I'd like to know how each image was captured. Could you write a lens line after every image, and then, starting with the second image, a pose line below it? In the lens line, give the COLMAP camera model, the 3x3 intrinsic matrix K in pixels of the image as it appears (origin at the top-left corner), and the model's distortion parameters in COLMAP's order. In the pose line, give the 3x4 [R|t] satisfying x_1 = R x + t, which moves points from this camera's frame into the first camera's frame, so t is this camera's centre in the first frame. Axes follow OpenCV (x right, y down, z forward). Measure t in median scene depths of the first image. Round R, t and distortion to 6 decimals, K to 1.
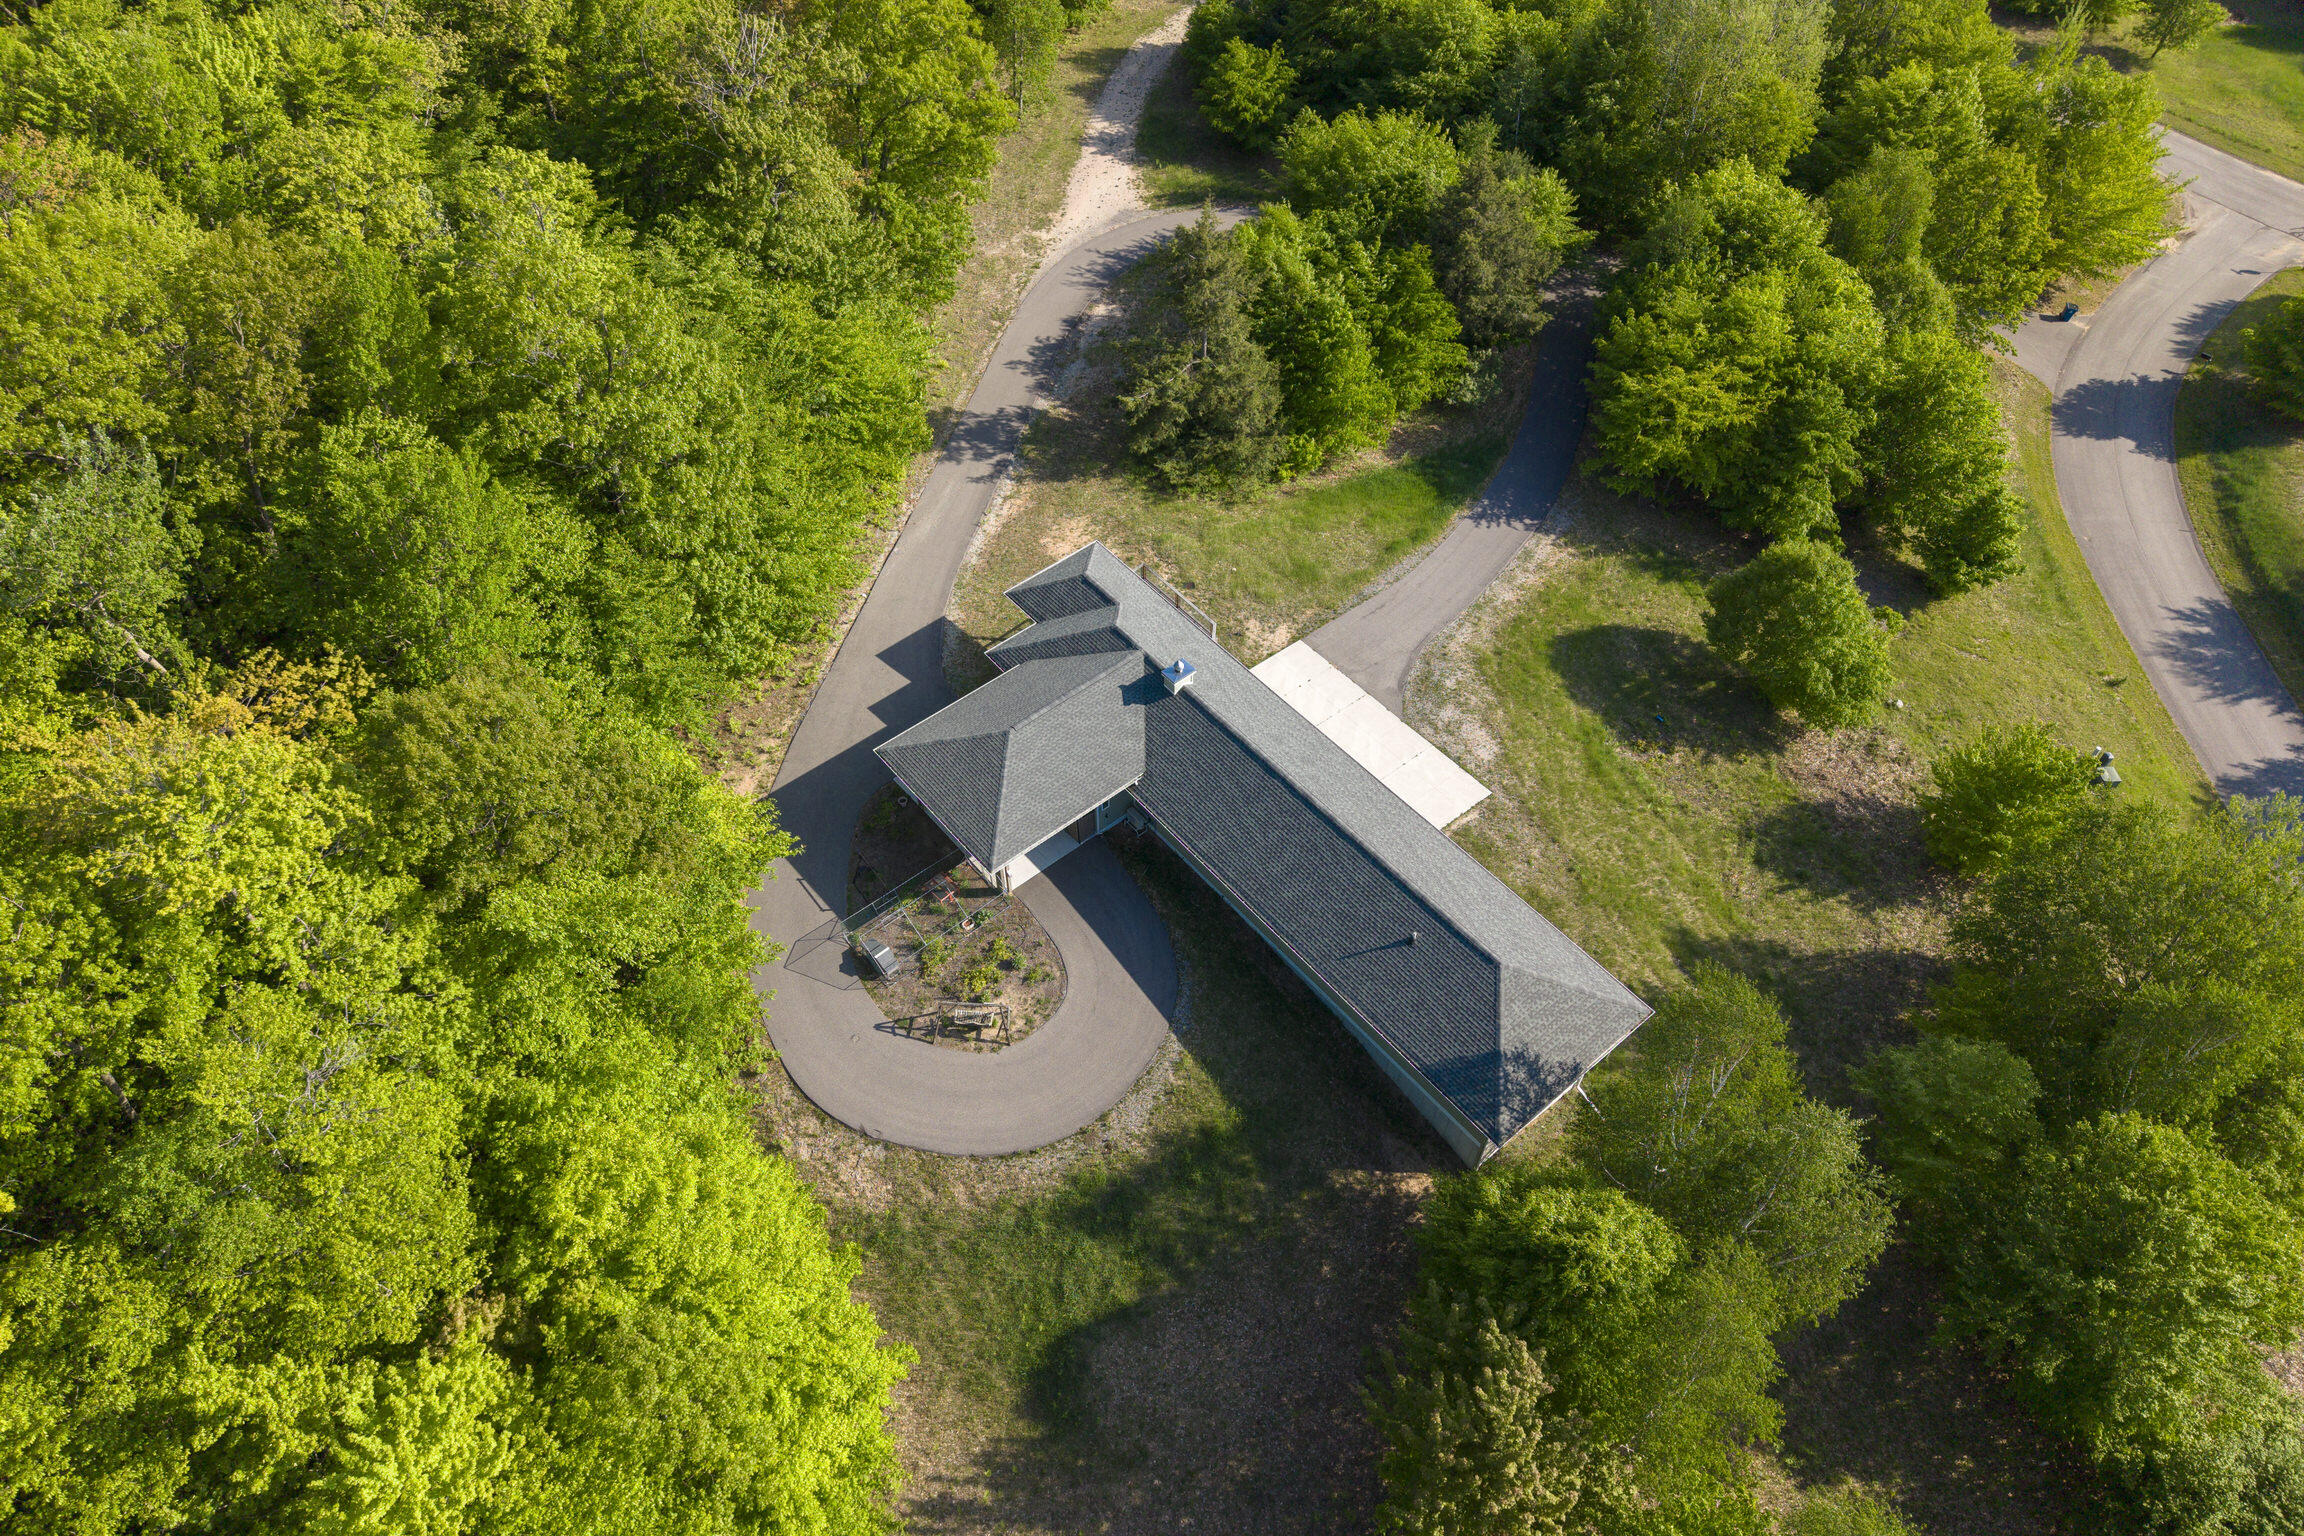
lens RADIAL K [[1537.8, 0, 1138.6], [0, 1537.8, 769.9], [0, 0, 1]] dist [0.031497, -0.033028]
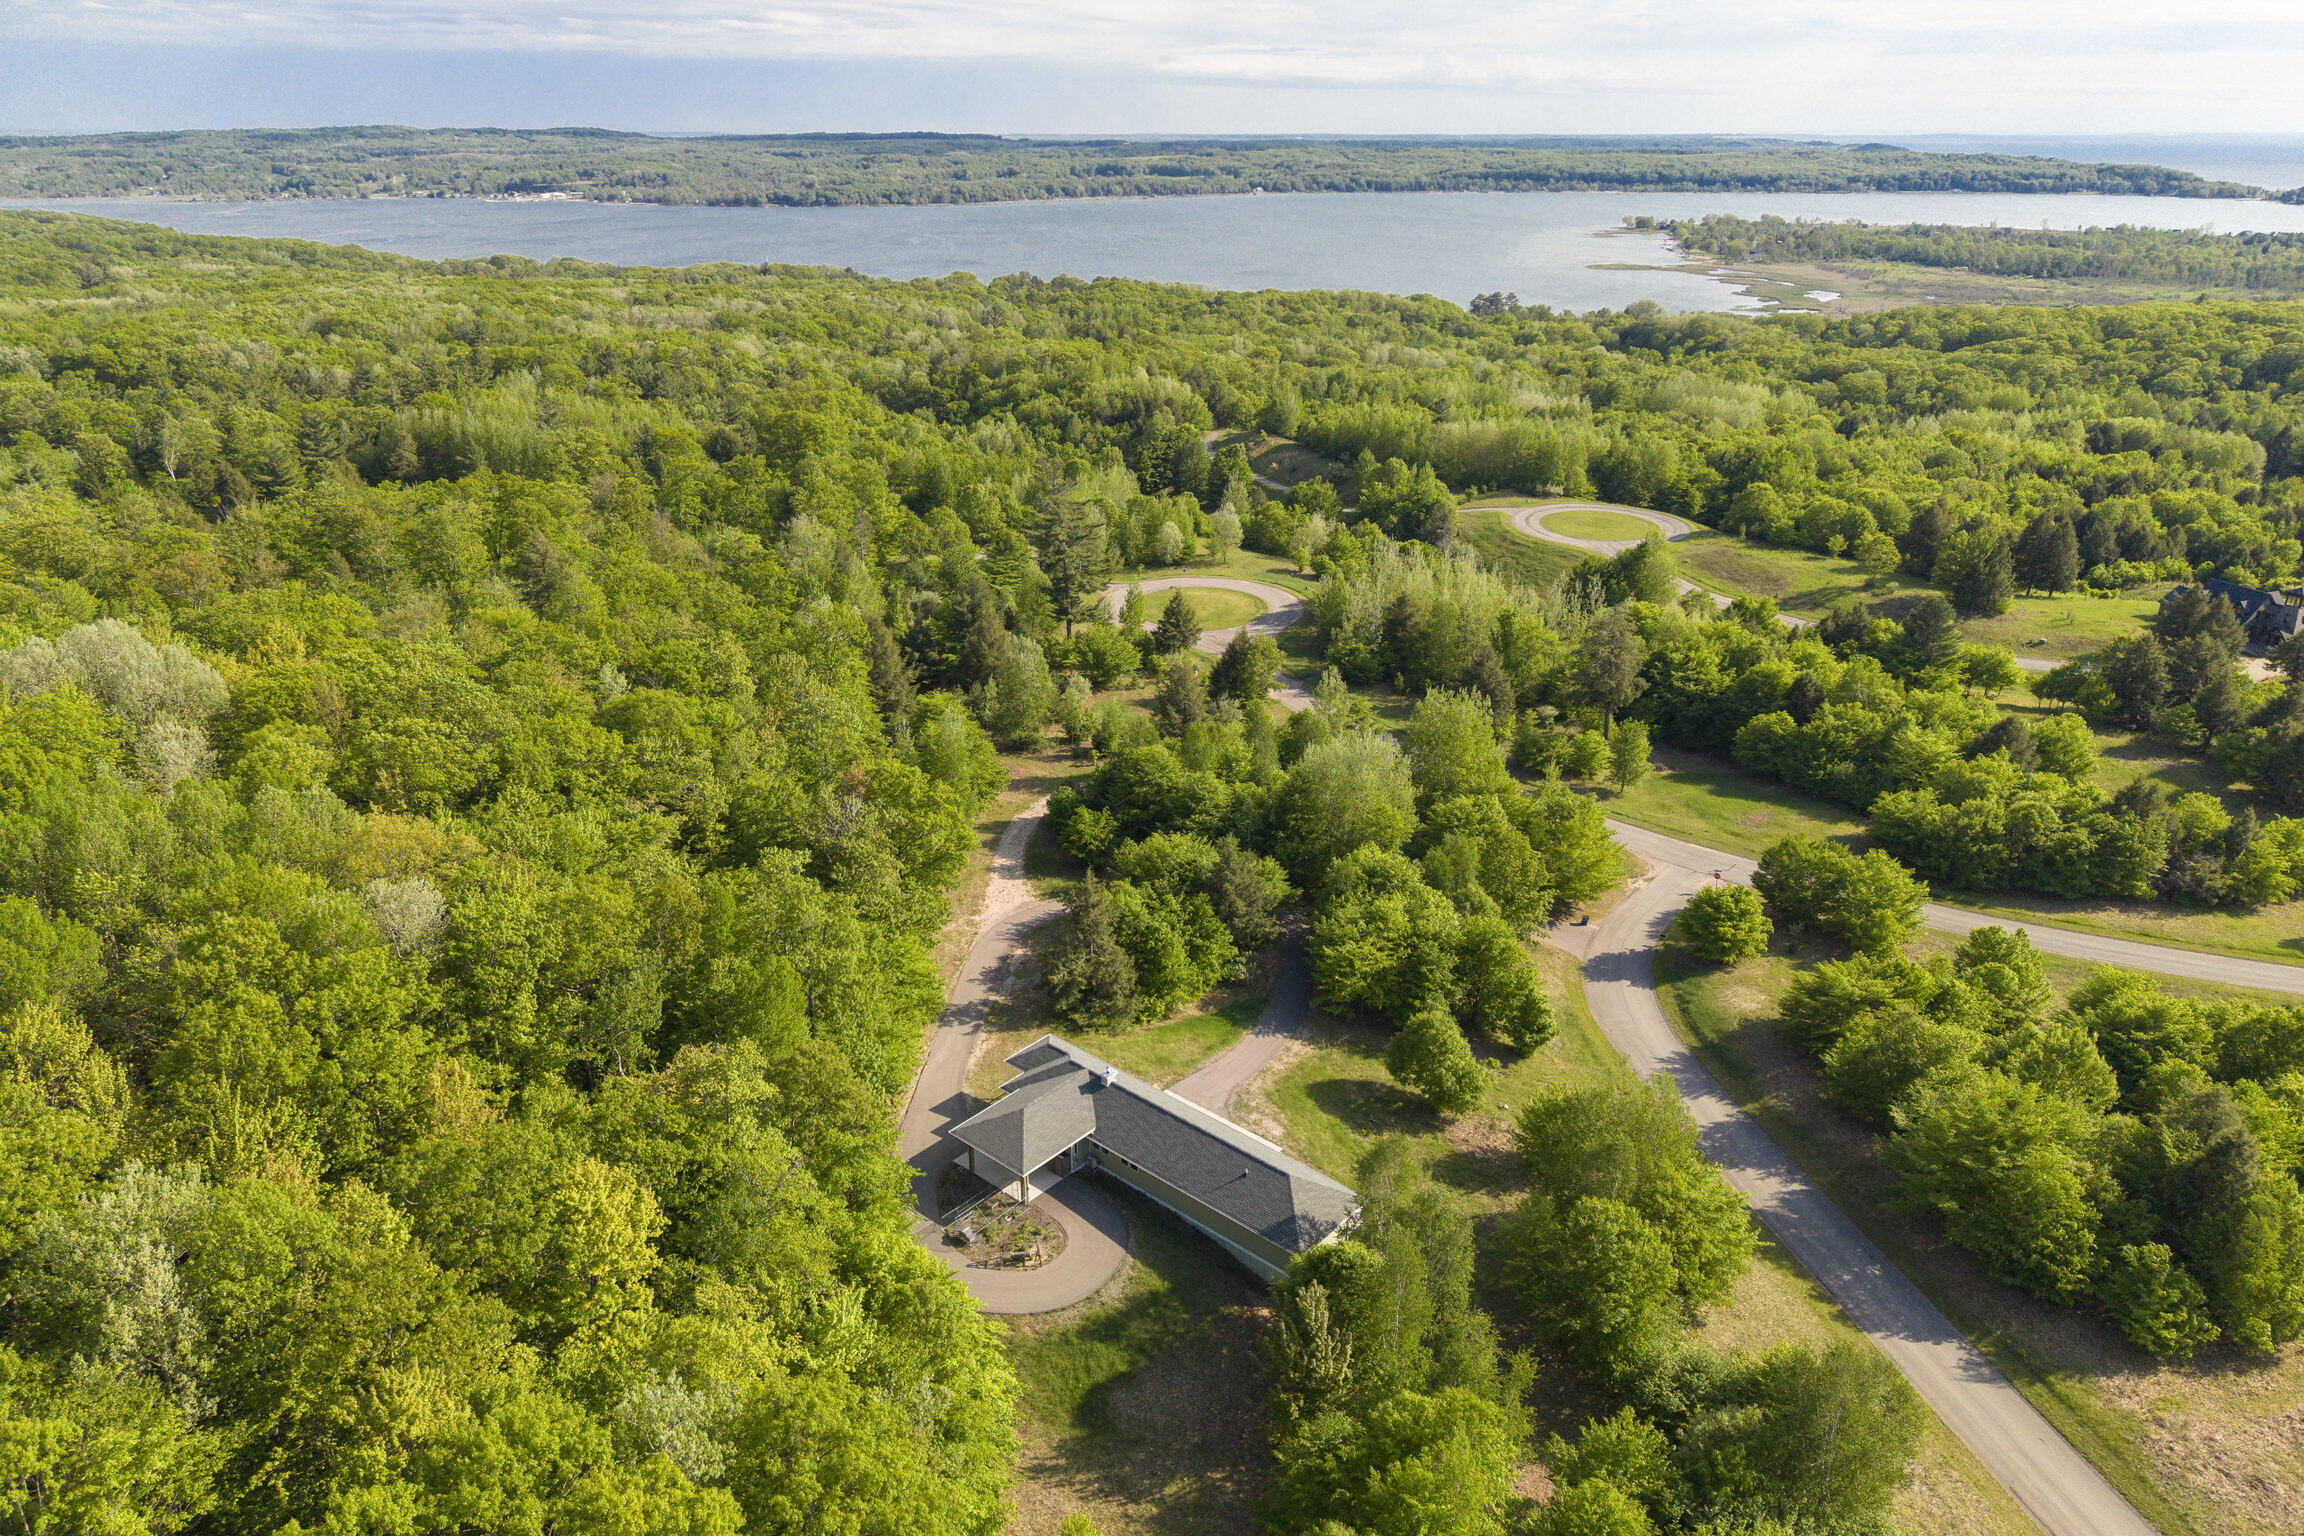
lens RADIAL K [[1537.8, 0, 1152.9], [0, 1537.8, 761.7], [0, 0, 1]] dist [0.031497, -0.033028]
pose [[0.987810, -0.055928, 0.145271, -0.176149], [0.119372, 0.871128, -0.476326, 0.516712], [-0.099910, 0.487861, 0.867185, -0.861530]]
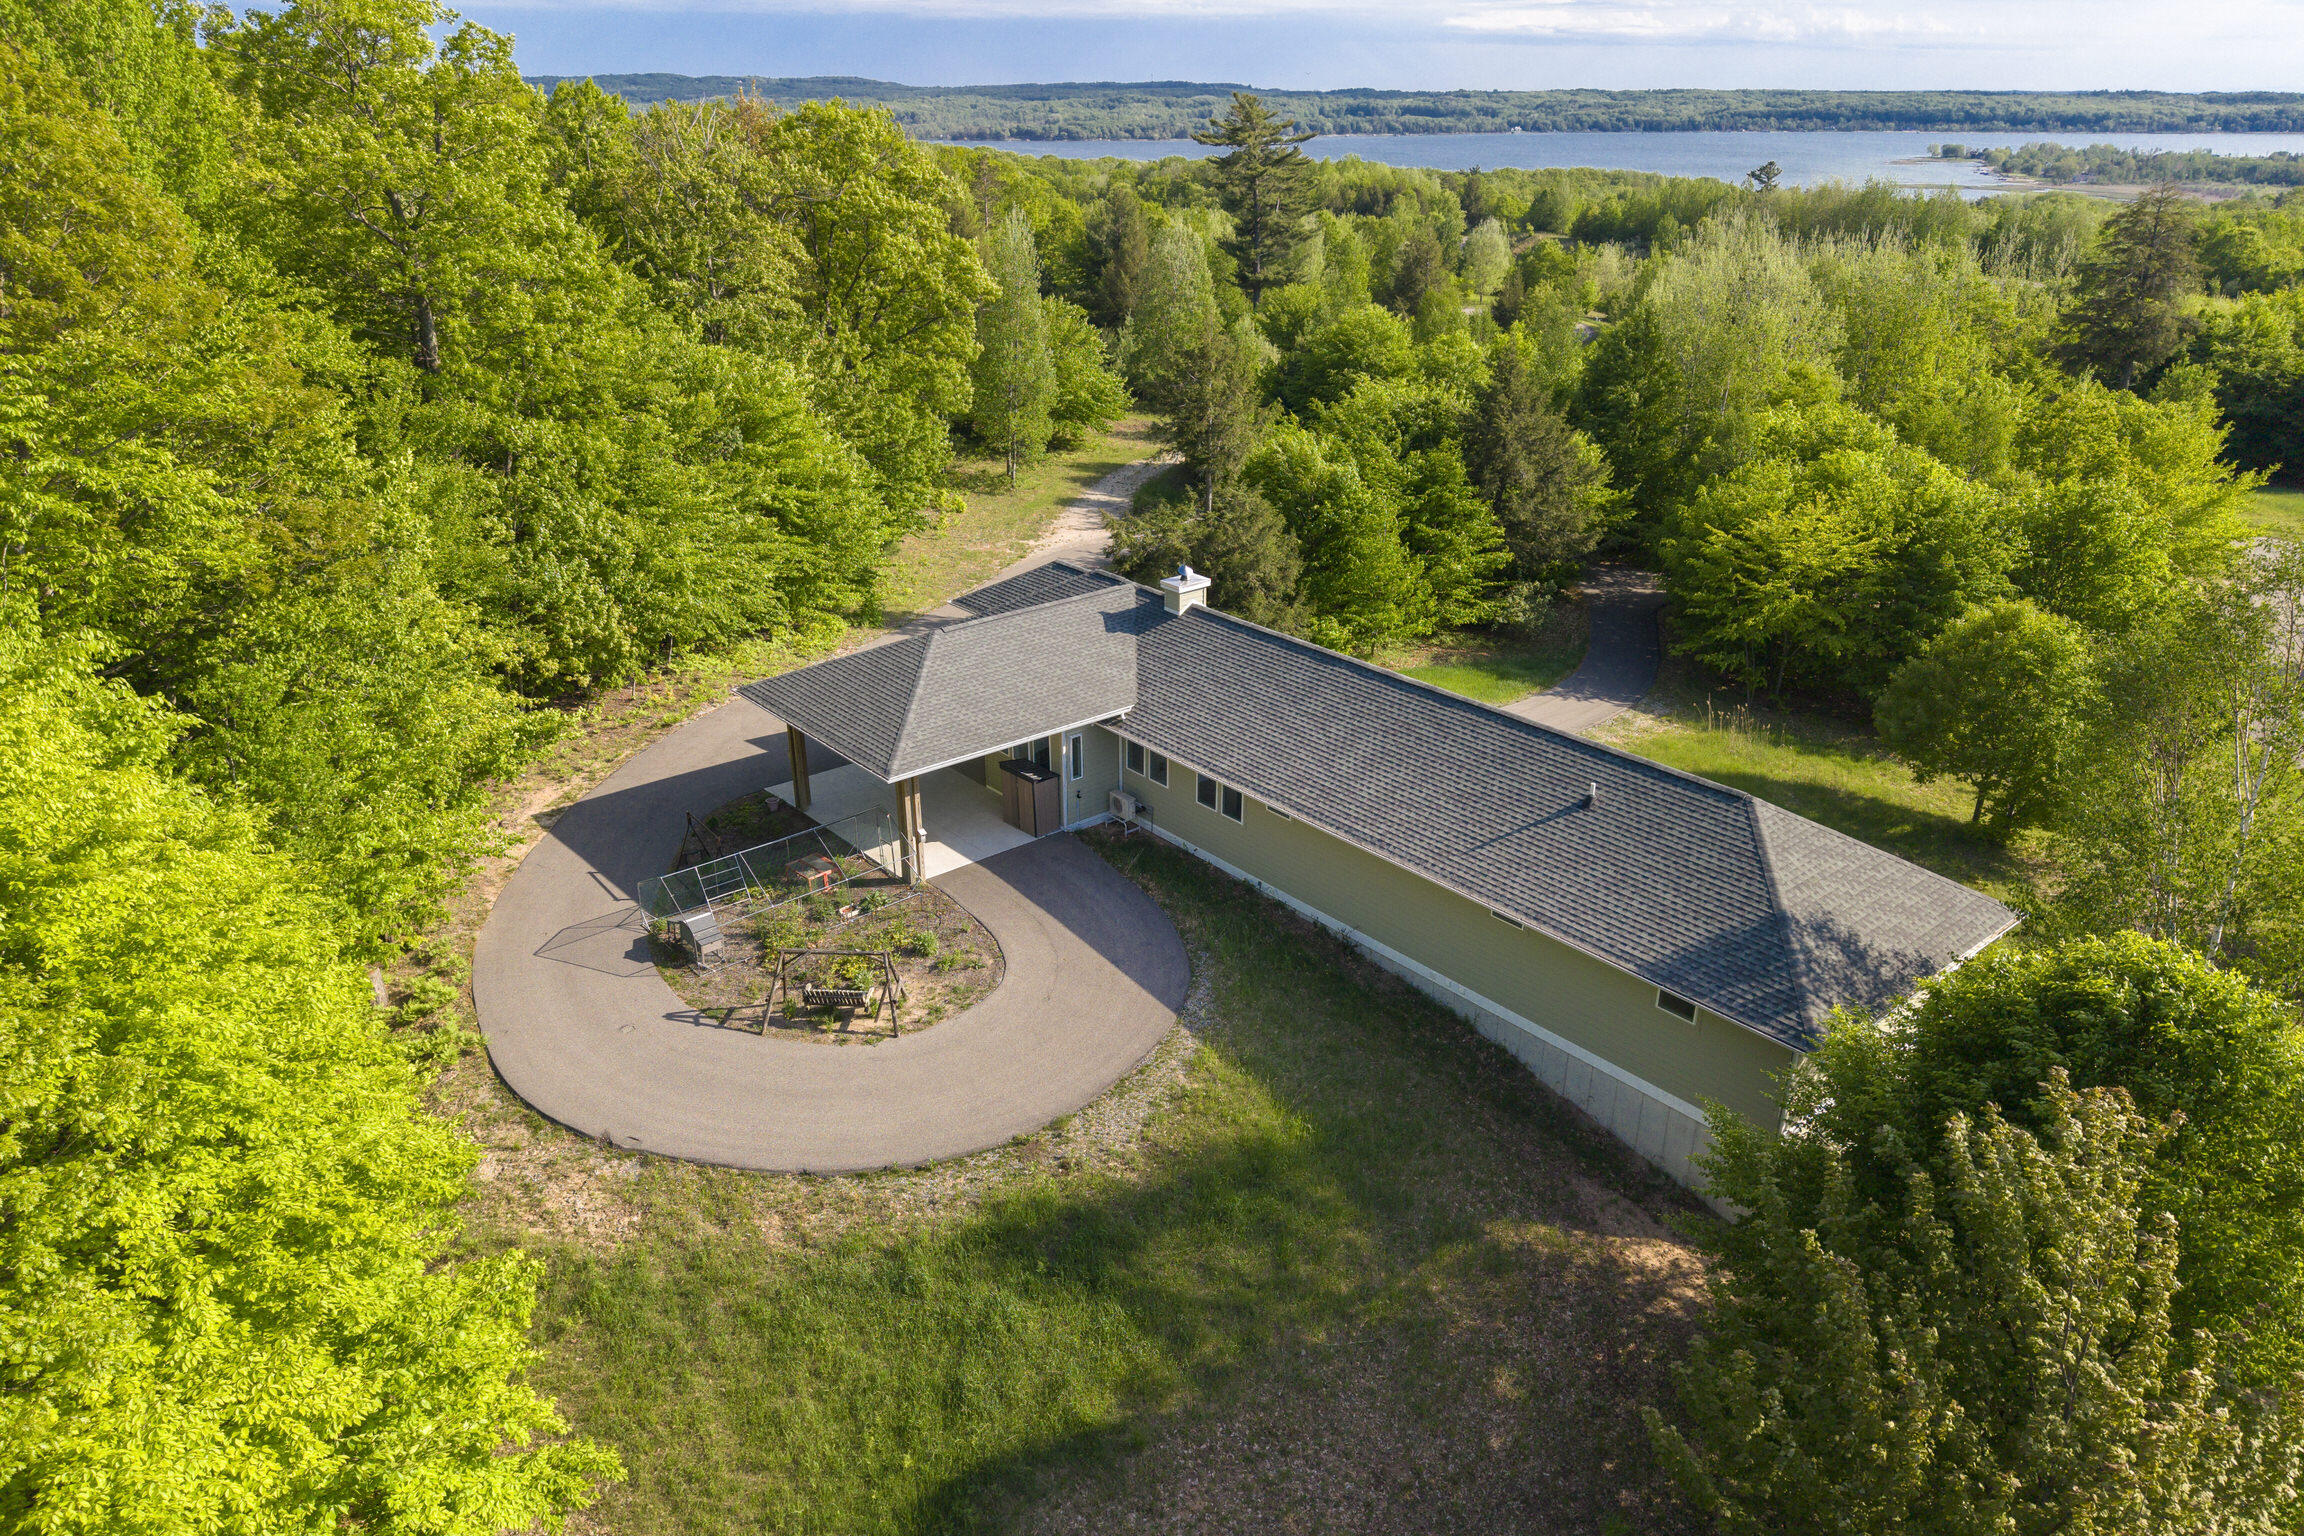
lens RADIAL K [[1537.8, 0, 1147.5], [0, 1537.8, 775.7], [0, 0, 1]] dist [0.031497, -0.033028]
pose [[0.999991, -0.000323, 0.004166, 0.005804], [0.002194, 0.889219, -0.457476, 0.332890], [-0.003557, 0.457481, 0.889212, 0.422065]]
